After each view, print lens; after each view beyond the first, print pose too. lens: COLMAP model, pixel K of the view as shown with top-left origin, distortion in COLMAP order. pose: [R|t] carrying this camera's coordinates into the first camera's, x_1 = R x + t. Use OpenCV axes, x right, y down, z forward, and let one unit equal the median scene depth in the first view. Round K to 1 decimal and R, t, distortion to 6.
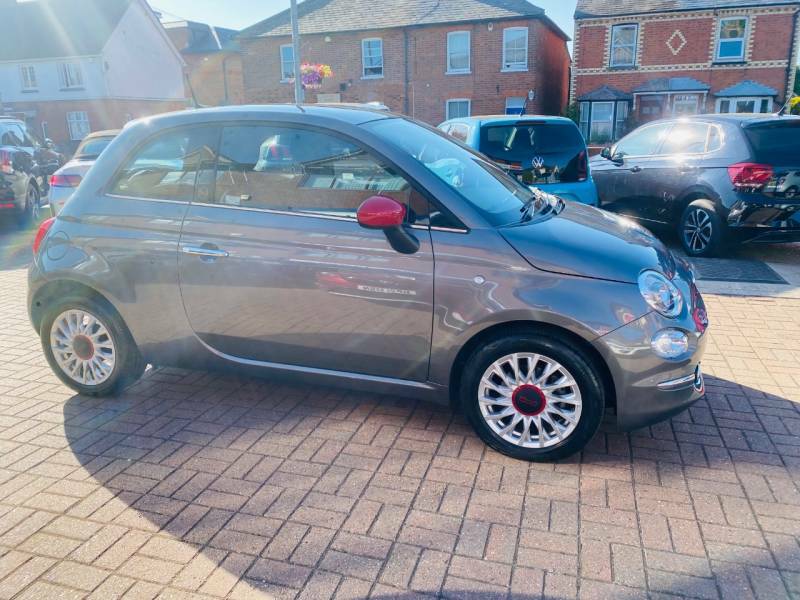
lens RADIAL K [[600.3, 0, 378.6], [0, 600.3, 286.2], [0, 0, 1]] dist [0.024062, -0.017504]
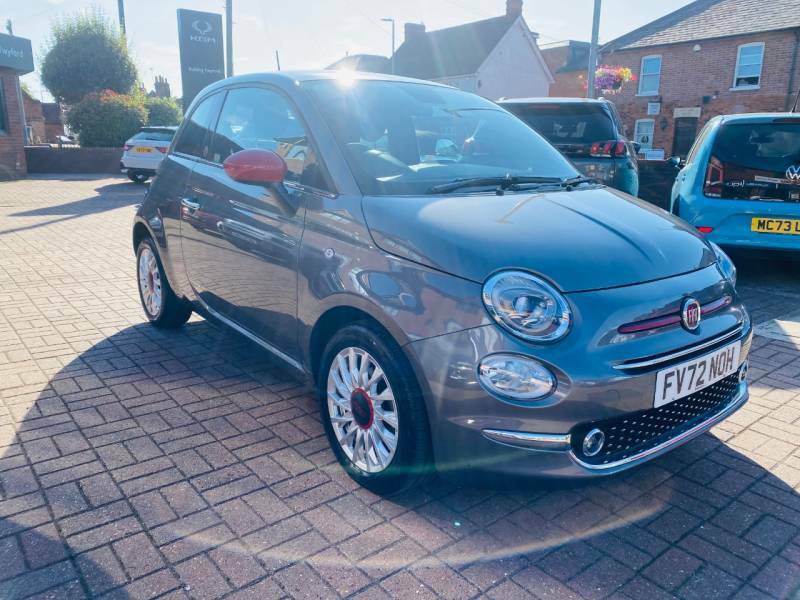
lens RADIAL K [[600.3, 0, 404.7], [0, 600.3, 278.4], [0, 0, 1]] dist [0.024062, -0.017504]
pose [[0.834642, 0.150642, -0.529792, 0.676526], [-0.174383, 0.984664, 0.005255, 0.002641], [0.522459, 0.088000, 0.848111, 0.318539]]
